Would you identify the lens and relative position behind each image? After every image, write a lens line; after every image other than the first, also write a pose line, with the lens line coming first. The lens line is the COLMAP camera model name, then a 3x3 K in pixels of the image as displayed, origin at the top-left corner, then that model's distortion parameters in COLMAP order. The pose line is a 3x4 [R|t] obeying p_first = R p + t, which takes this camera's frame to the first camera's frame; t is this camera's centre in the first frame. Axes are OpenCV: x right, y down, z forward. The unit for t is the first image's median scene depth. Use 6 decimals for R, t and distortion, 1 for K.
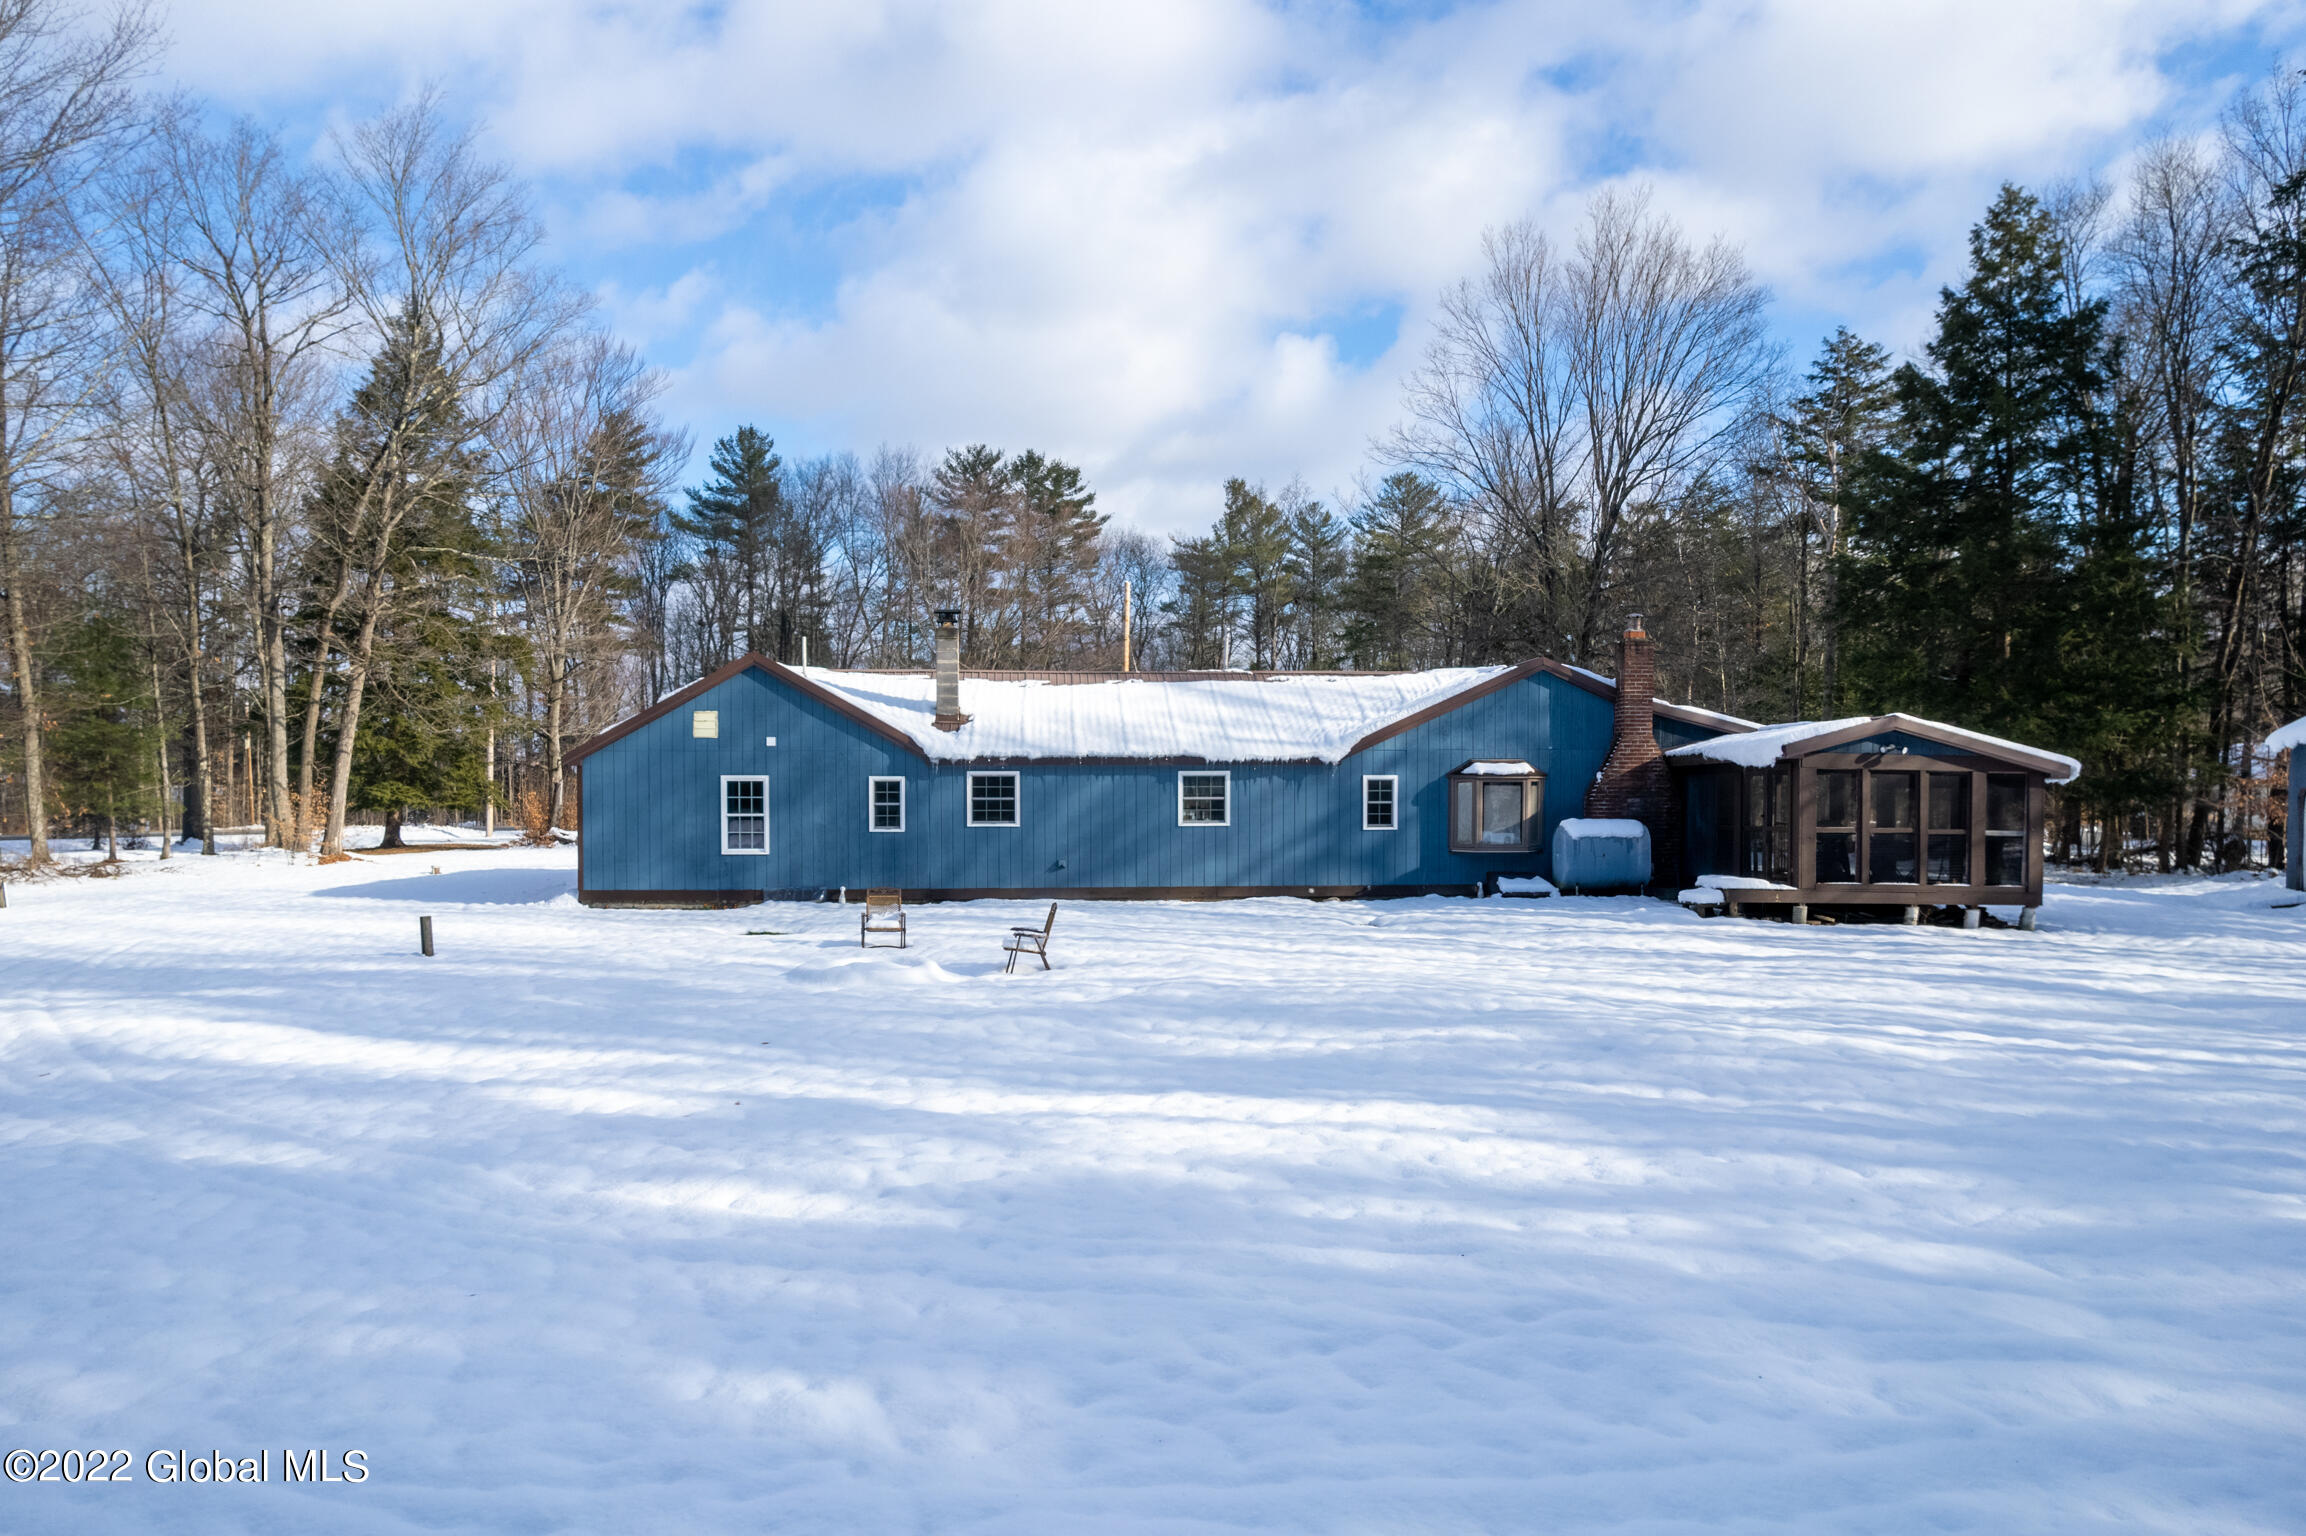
lens RADIAL K [[1583.8, 0, 1151.6], [0, 1583.8, 857.5], [0, 0, 1]] dist [-0.049041, 0.000464]
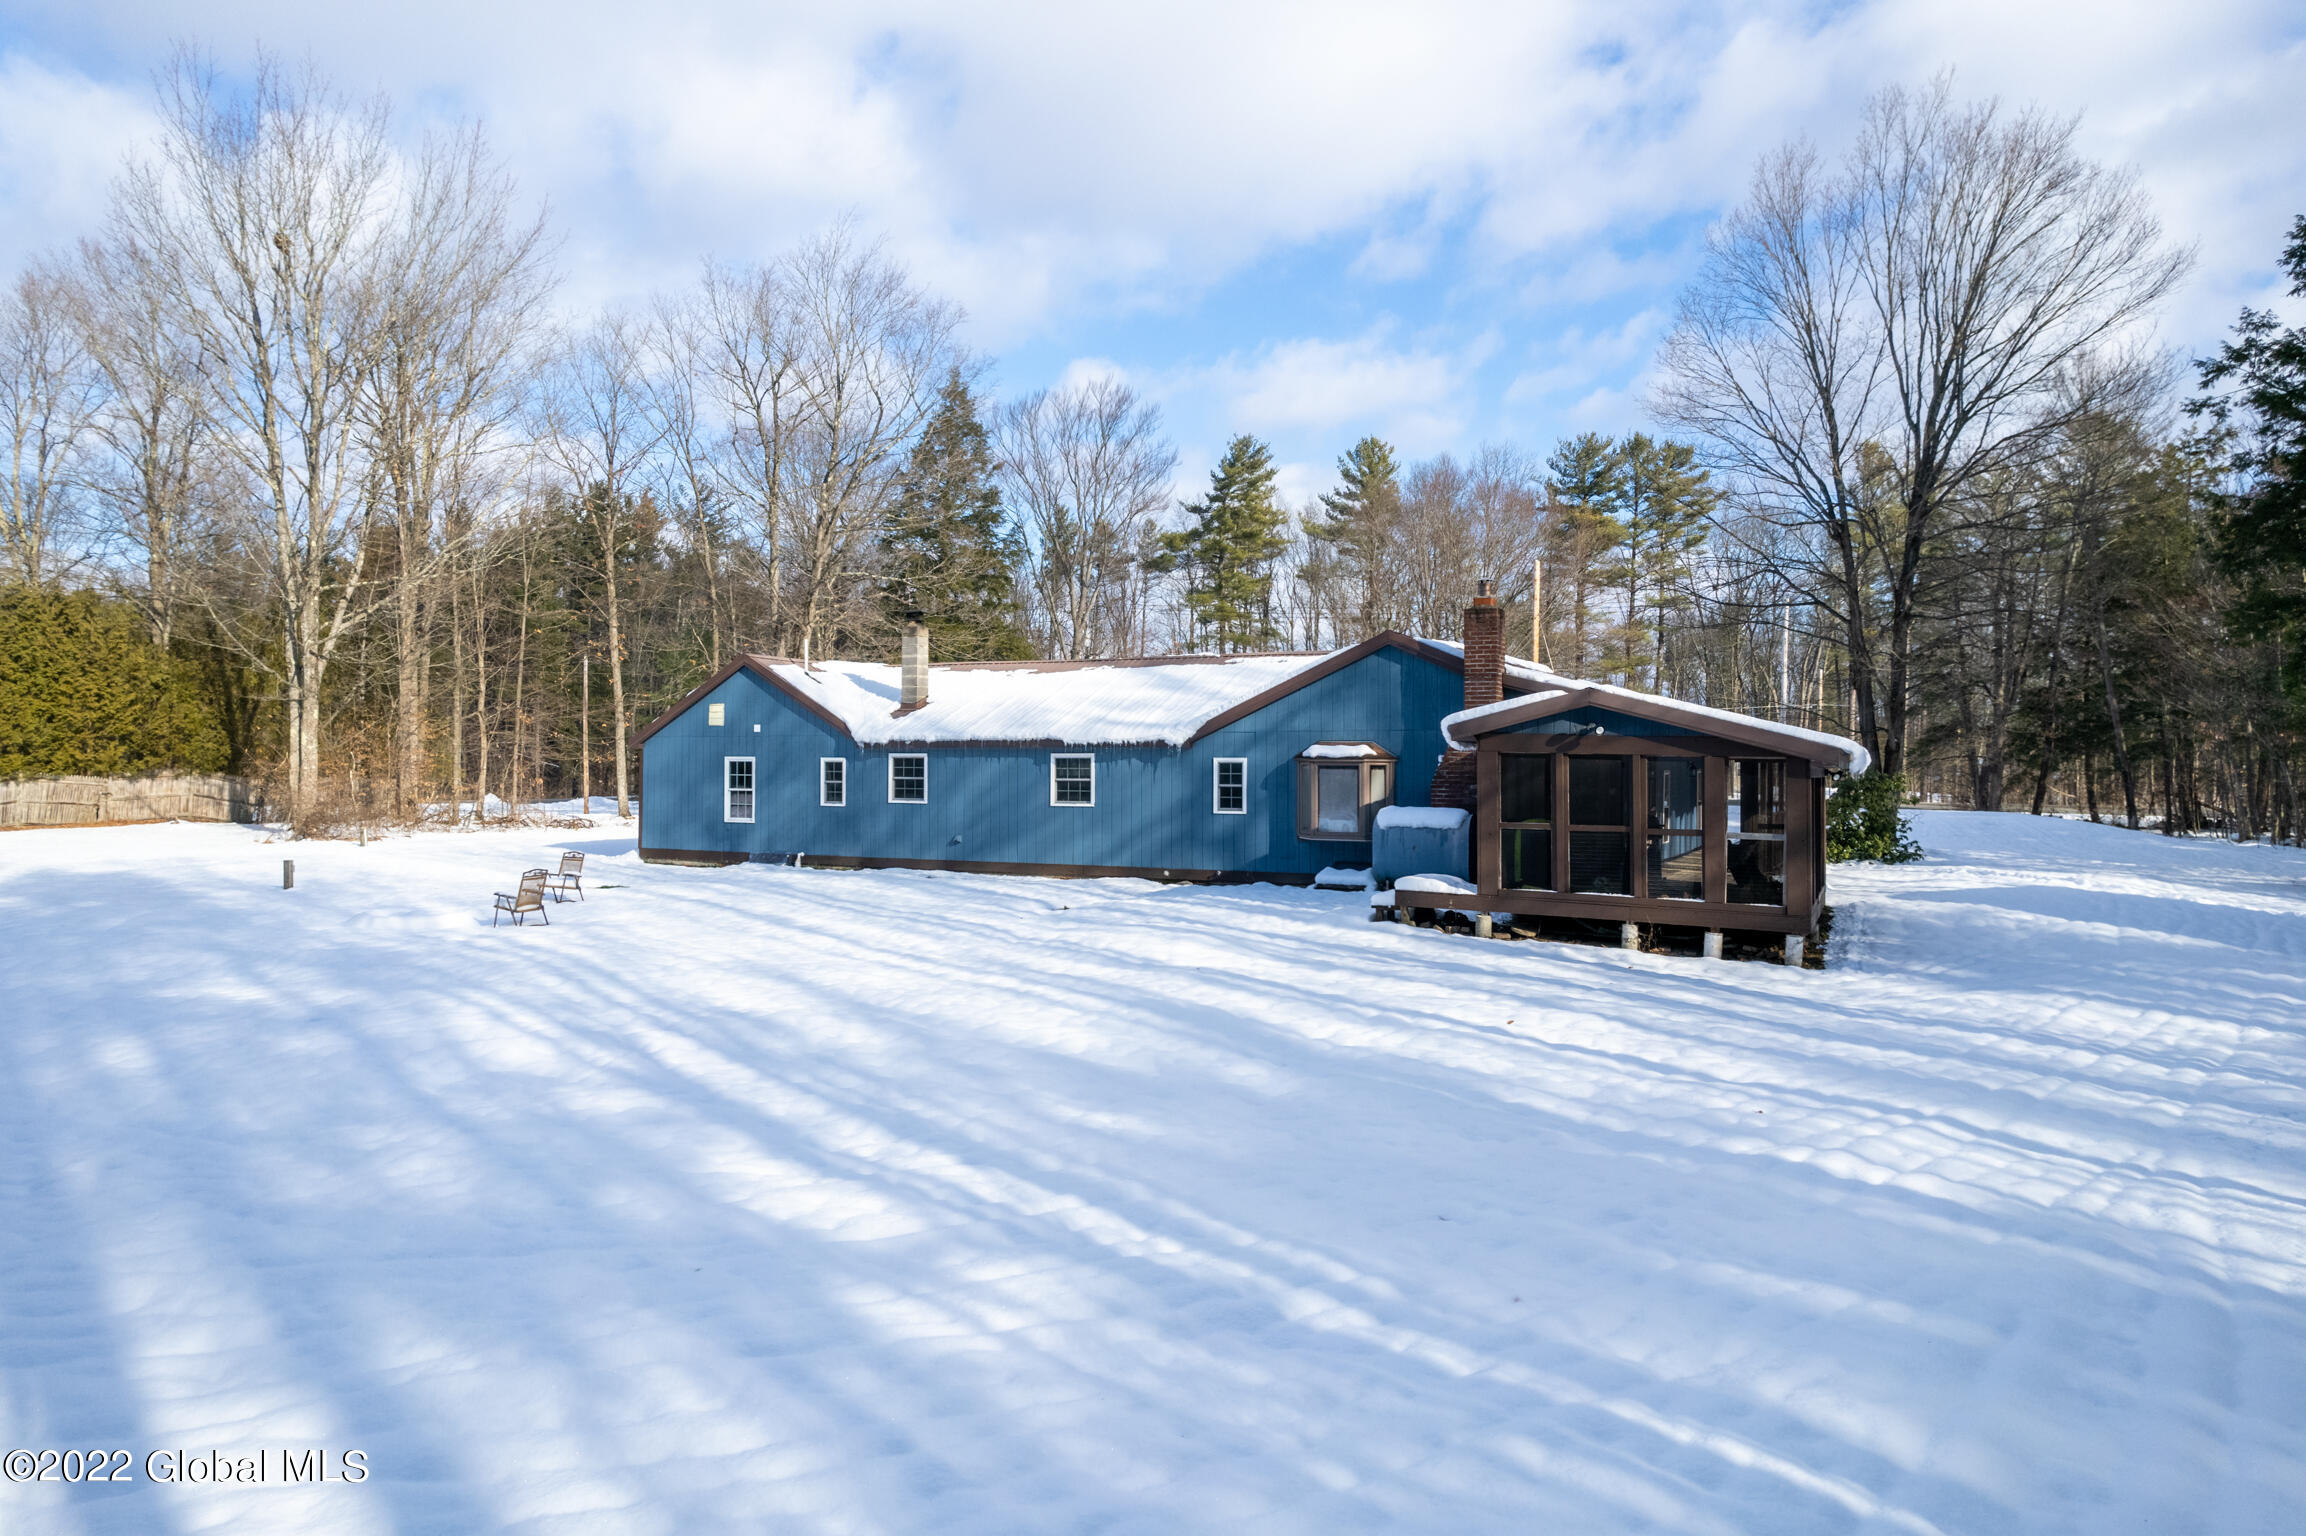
lens RADIAL K [[1466.1, 0, 1168.9], [0, 1466.1, 771.7], [0, 0, 1]] dist [-0.064493, 0.042758]
pose [[0.862727, 0.007671, -0.505611, 0.570104], [-0.026528, 0.999195, -0.030104, -0.015258], [0.504973, 0.039384, 0.862236, 0.202536]]
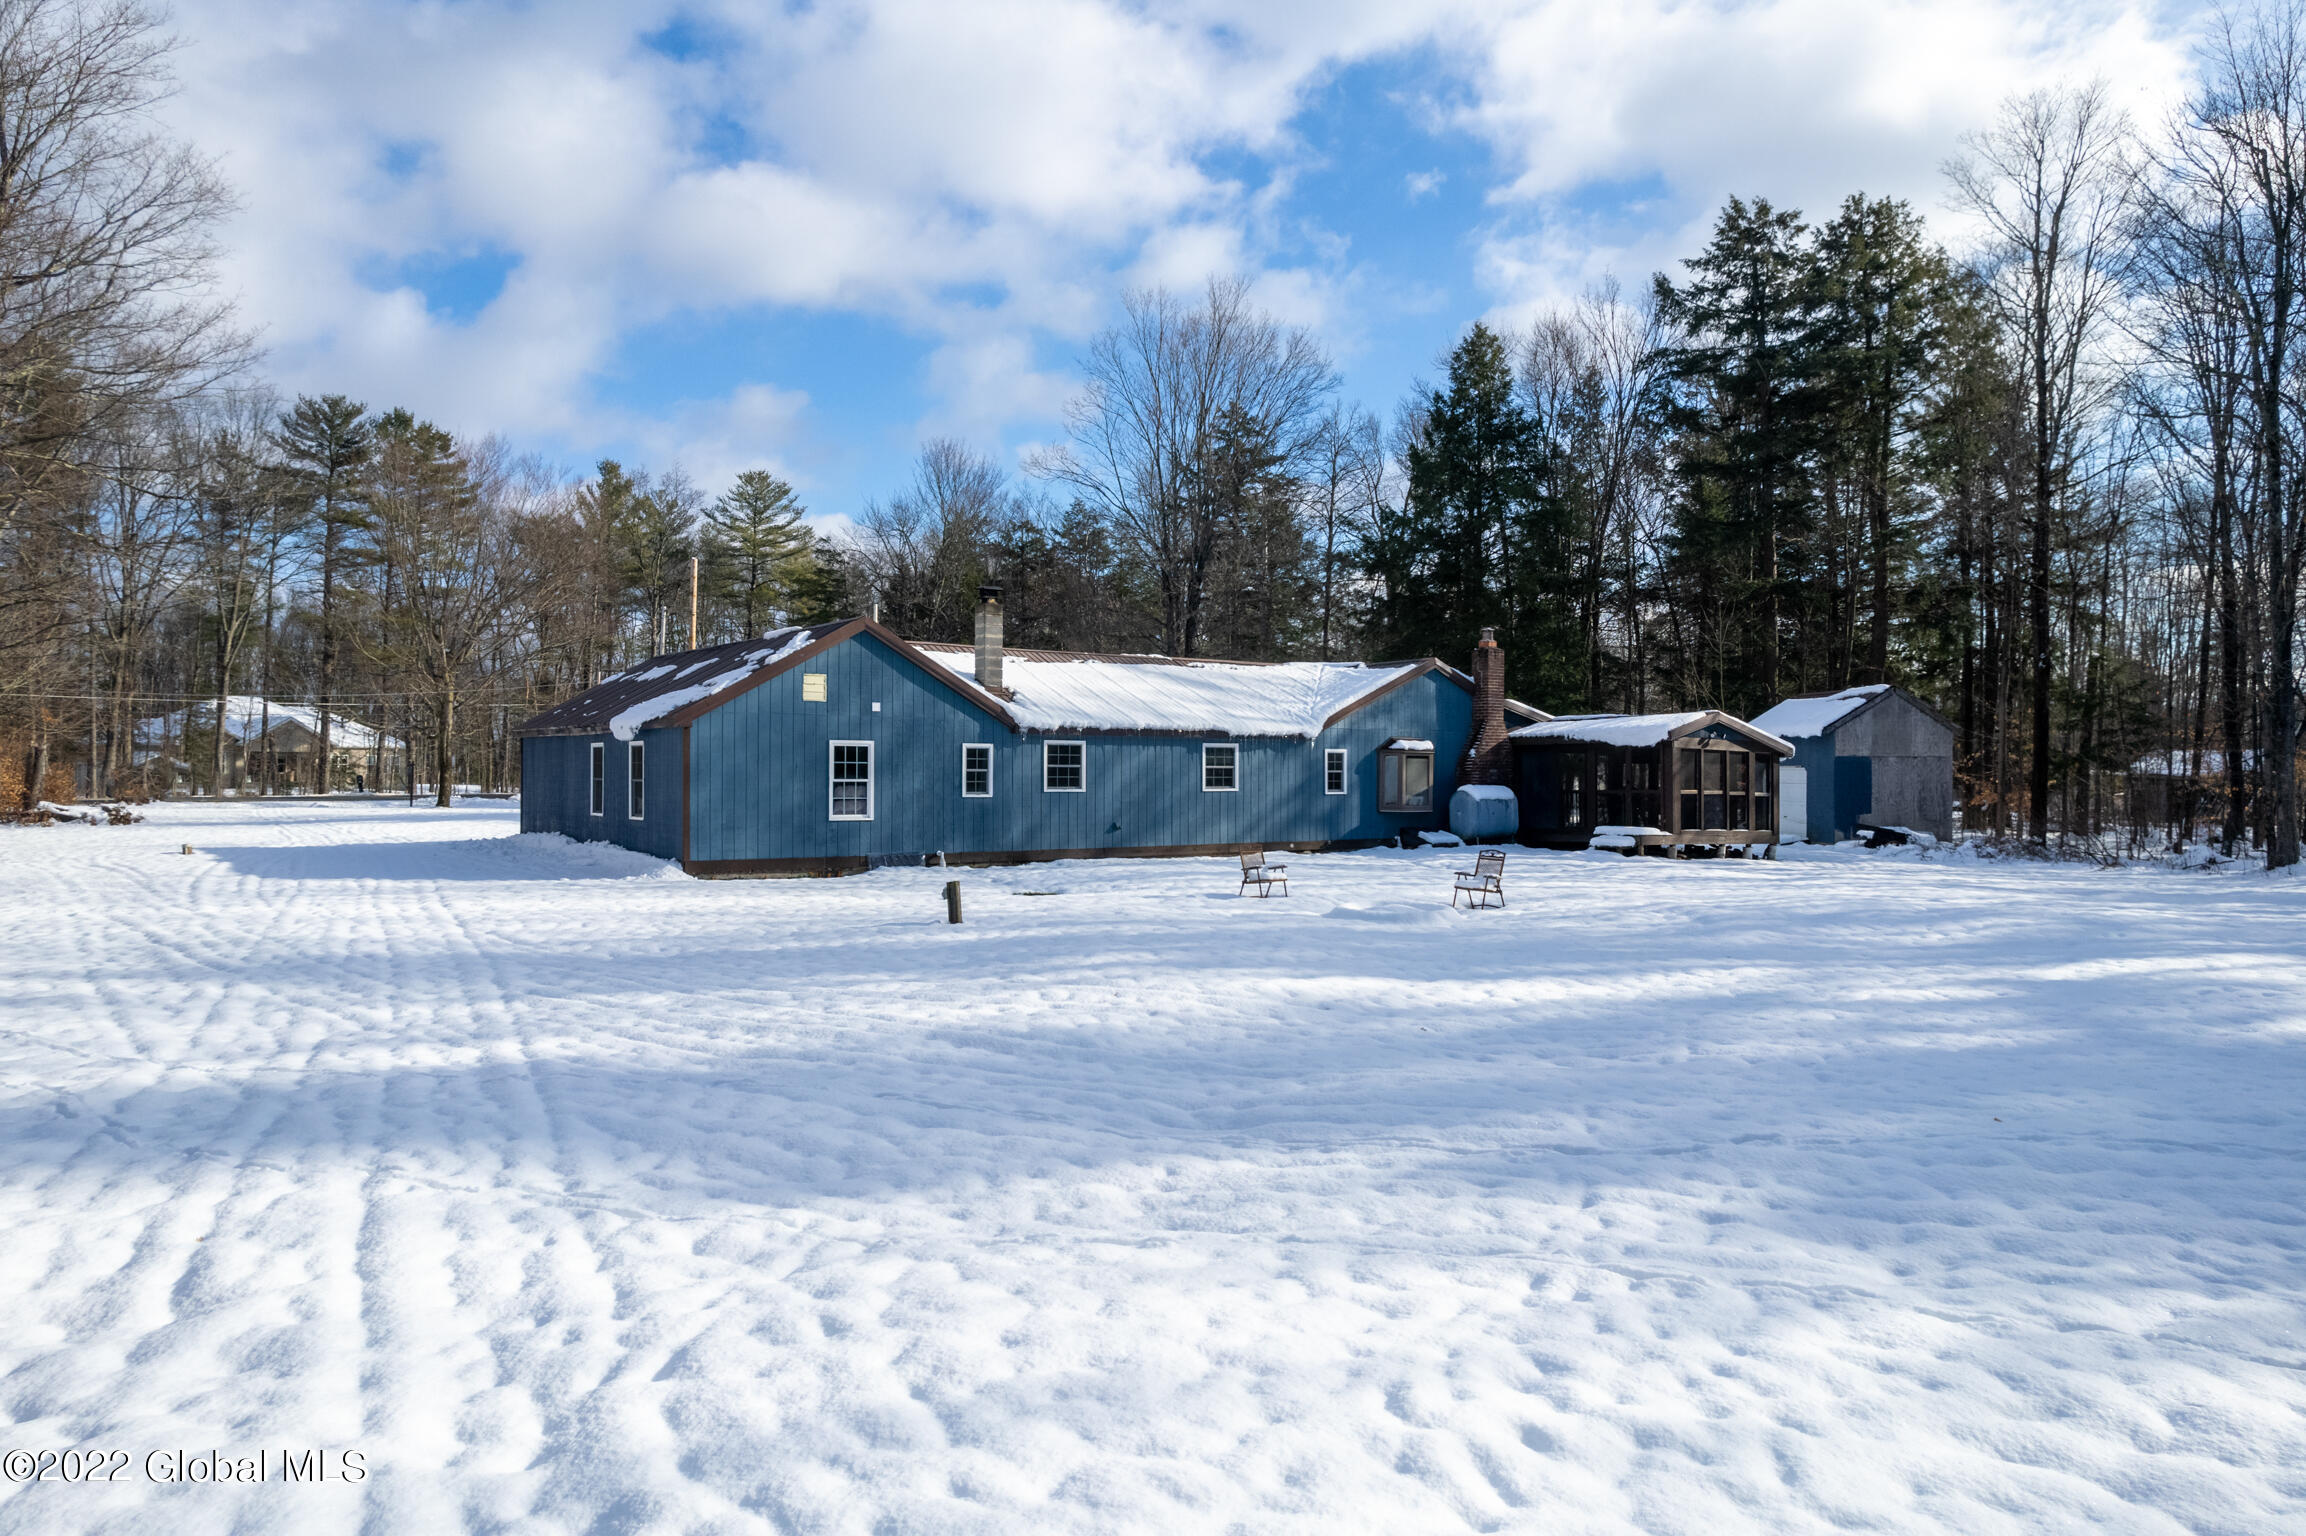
lens RADIAL K [[1466.1, 0, 1168.9], [0, 1466.1, 771.7], [0, 0, 1]] dist [-0.064493, 0.042758]
pose [[0.849843, 0.005467, 0.527007, -0.556278], [0.017051, 0.999138, -0.037861, 0.005529], [-0.526760, 0.041162, 0.849017, 0.116110]]
